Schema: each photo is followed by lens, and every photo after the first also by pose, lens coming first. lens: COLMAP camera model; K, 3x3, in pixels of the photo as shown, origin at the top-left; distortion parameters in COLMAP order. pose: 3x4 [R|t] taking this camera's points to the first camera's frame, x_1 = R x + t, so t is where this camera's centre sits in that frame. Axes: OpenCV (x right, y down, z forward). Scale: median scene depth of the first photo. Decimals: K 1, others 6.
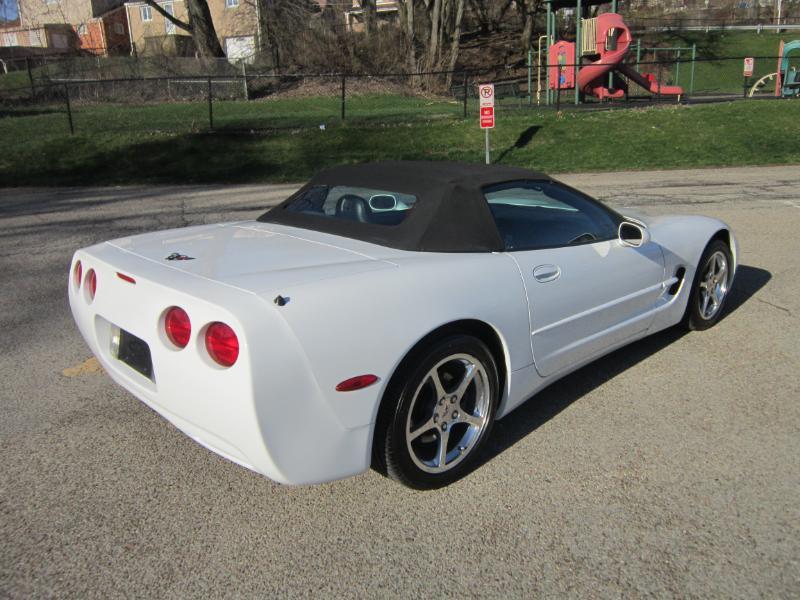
lens RADIAL K [[655.7, 0, 405.2], [0, 655.7, 298.5], [0, 0, 1]] dist [-0.033033, 0.005433]
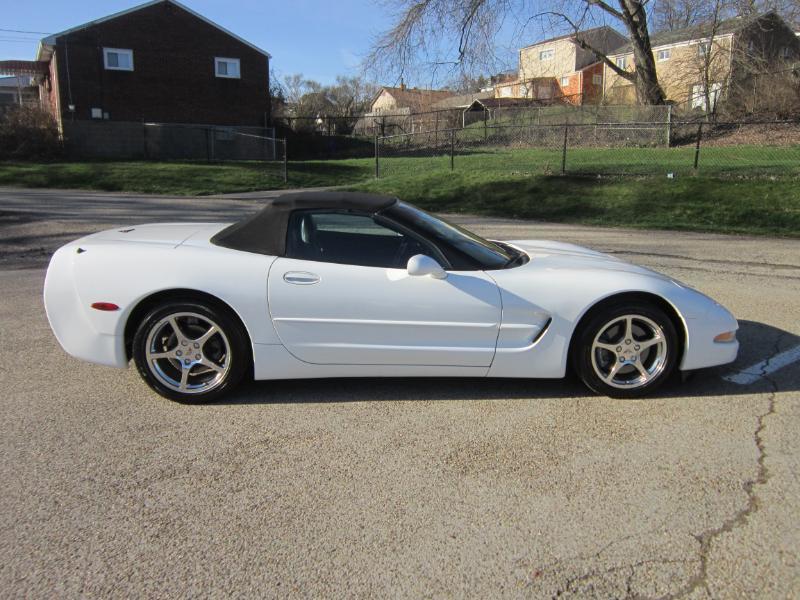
lens RADIAL K [[664.4, 0, 406.5], [0, 664.4, 299.3], [0, 0, 1]] dist [-0.022542, -0.006300]
pose [[0.741465, 0.163983, -0.650645, 0.246931], [-0.208229, 0.978037, 0.009200, -0.010306], [0.637863, 0.128662, 0.759326, 0.030599]]
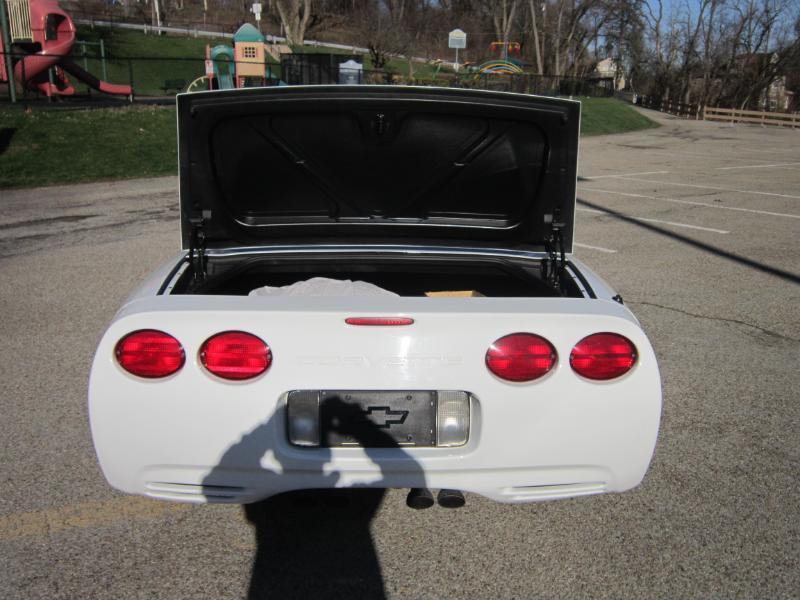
lens RADIAL K [[733.1, 0, 400.0], [0, 733.1, 300.0], [0, 0, 1]] dist [-0.013986, -0.010804]
pose [[0.672799, -0.156174, 0.723154, -0.159800], [0.177841, 0.982945, 0.046821, -0.014201], [-0.718132, 0.097105, 0.689098, 0.066902]]
